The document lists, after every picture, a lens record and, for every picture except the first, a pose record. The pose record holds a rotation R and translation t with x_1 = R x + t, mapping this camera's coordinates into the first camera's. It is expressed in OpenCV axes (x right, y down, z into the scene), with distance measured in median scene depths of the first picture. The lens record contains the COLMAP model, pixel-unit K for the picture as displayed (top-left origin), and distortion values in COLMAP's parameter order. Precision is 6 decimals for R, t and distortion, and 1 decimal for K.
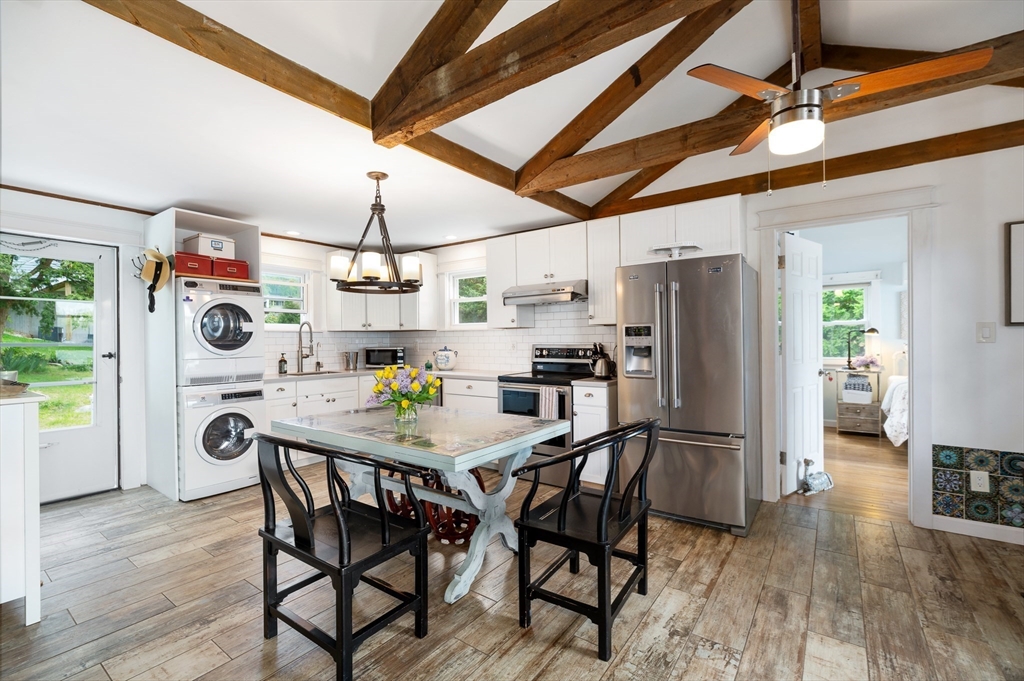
lens RADIAL K [[445.7, 0, 517.0], [0, 445.7, 341.3], [0, 0, 1]] dist [-0.001131, -0.000069]
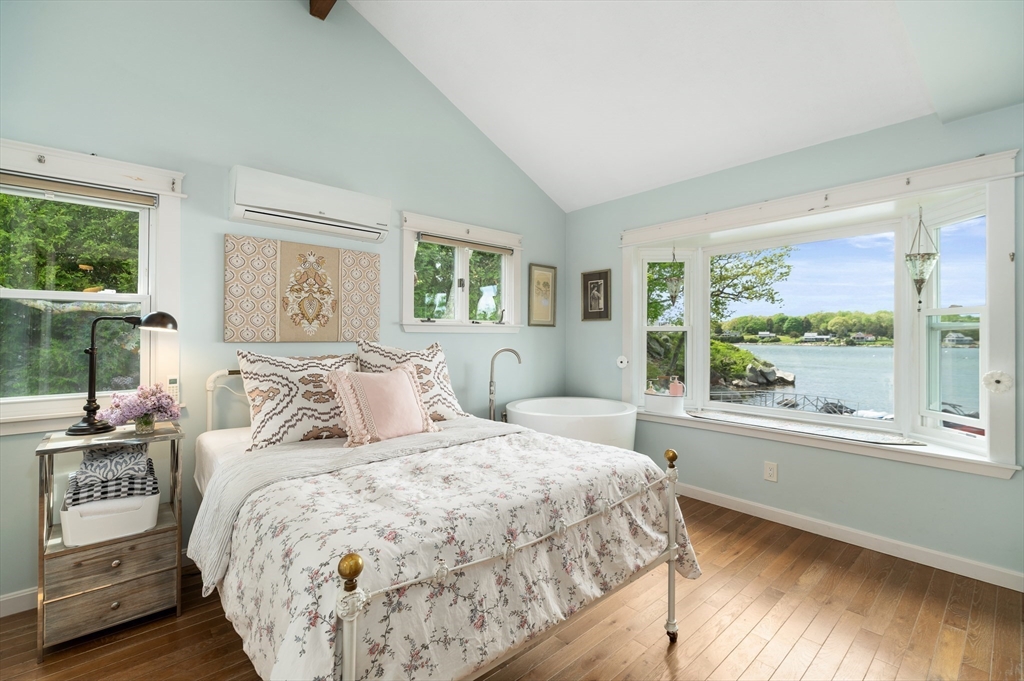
lens RADIAL K [[445.7, 0, 511.2], [0, 445.7, 337.4], [0, 0, 1]] dist [-0.001131, -0.000069]
pose [[0.218504, 0.010408, 0.975780, 0.478057], [-0.003095, 0.999945, -0.009973, -0.005654], [-0.975831, -0.000841, 0.218525, 0.606542]]
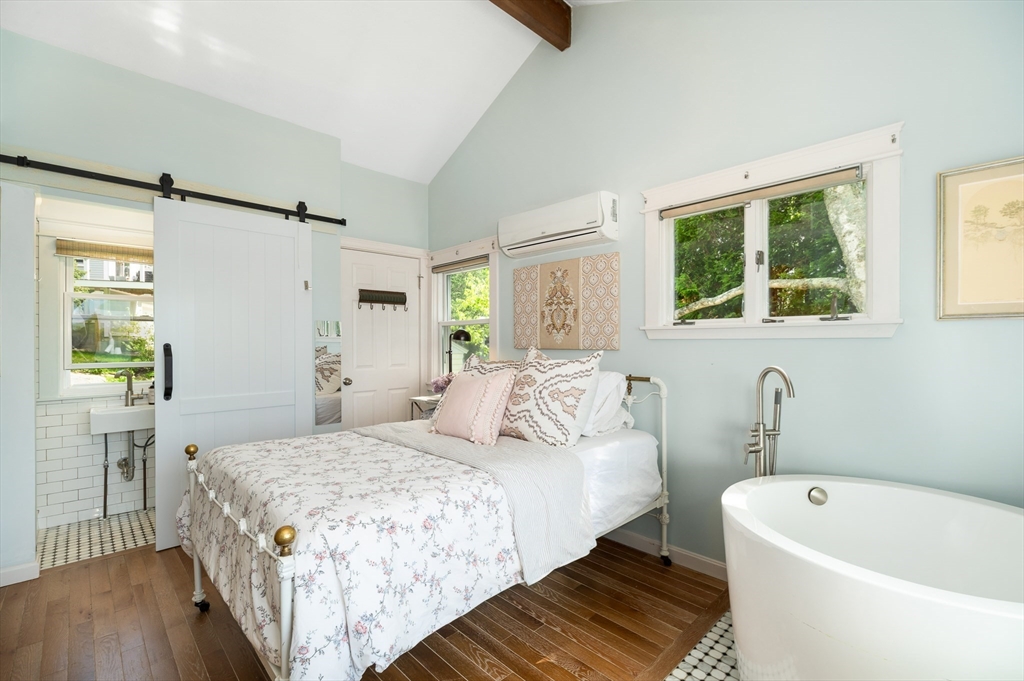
lens RADIAL K [[445.7, 0, 511.2], [0, 445.7, 343.2], [0, 0, 1]] dist [-0.001131, -0.000069]
pose [[0.987238, 0.010259, -0.158919, 0.919094], [-0.009912, 0.999946, 0.002976, -0.012941], [0.158941, -0.001362, 0.987287, 0.393695]]
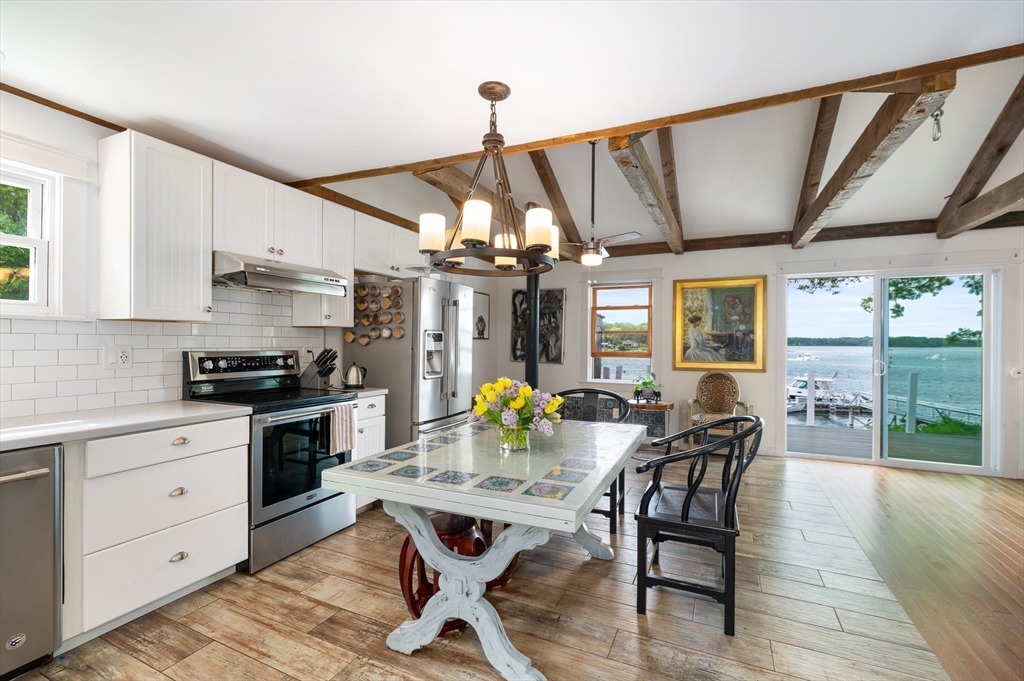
lens RADIAL K [[445.7, 0, 515.1], [0, 445.7, 345.4], [0, 0, 1]] dist [-0.001131, -0.000069]
pose [[-0.193657, 0.007176, 0.981043, -1.154106], [0.000017, 0.999973, -0.007311, 0.008577], [-0.981069, -0.001399, -0.193652, 1.373870]]
